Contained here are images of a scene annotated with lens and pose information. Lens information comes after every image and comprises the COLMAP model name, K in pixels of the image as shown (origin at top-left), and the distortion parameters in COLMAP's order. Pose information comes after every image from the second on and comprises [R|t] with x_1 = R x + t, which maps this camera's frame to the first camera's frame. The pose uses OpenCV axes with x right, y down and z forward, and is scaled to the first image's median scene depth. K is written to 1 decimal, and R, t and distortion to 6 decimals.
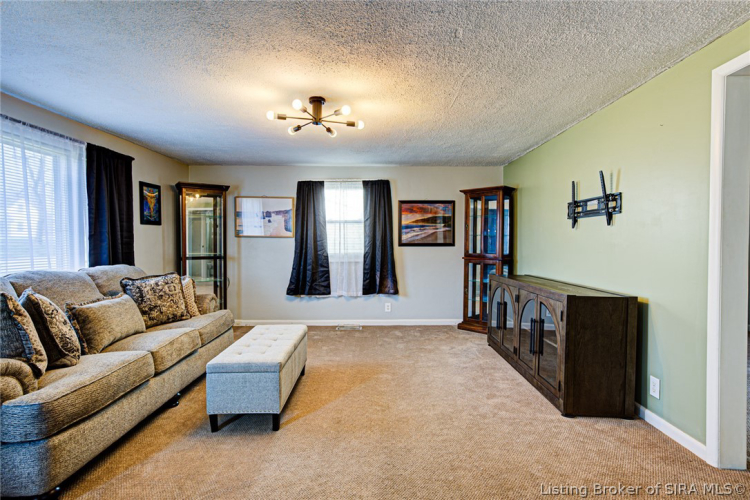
lens RADIAL K [[376.0, 0, 375.0], [0, 376.0, 250.0], [0, 0, 1]] dist [0.002005, 0.000474]
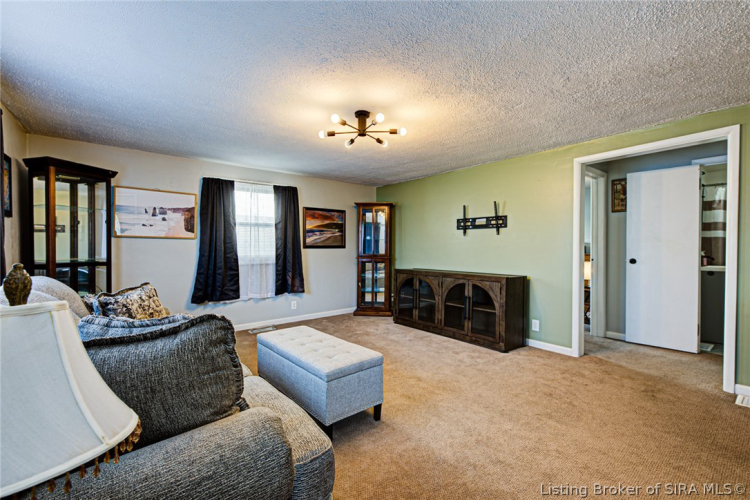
lens RADIAL K [[327.7, 0, 375.0], [0, 327.7, 250.0], [0, 0, 1]] dist [0.000561, 0.000168]
pose [[0.772804, -0.005761, 0.634619, -0.389274], [0.010968, 0.999931, -0.004280, 0.001172], [-0.634550, 0.010268, 0.772813, 0.127669]]
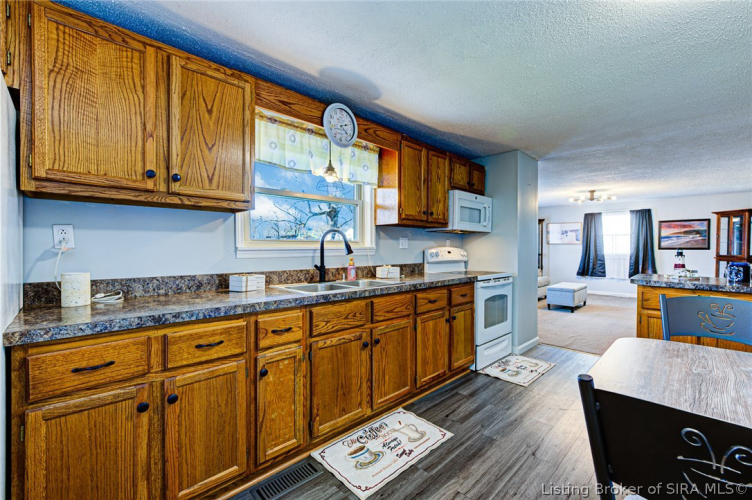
lens RADIAL K [[319.3, 0, 376.0], [0, 319.3, 250.0], [0, 0, 1]] dist [0.000961, 0.000209]
pose [[0.703630, 0.007451, -0.710528, 0.185039], [-0.017819, 0.999816, -0.007161, 0.023213], [0.710343, 0.017699, 0.703633, -0.805179]]
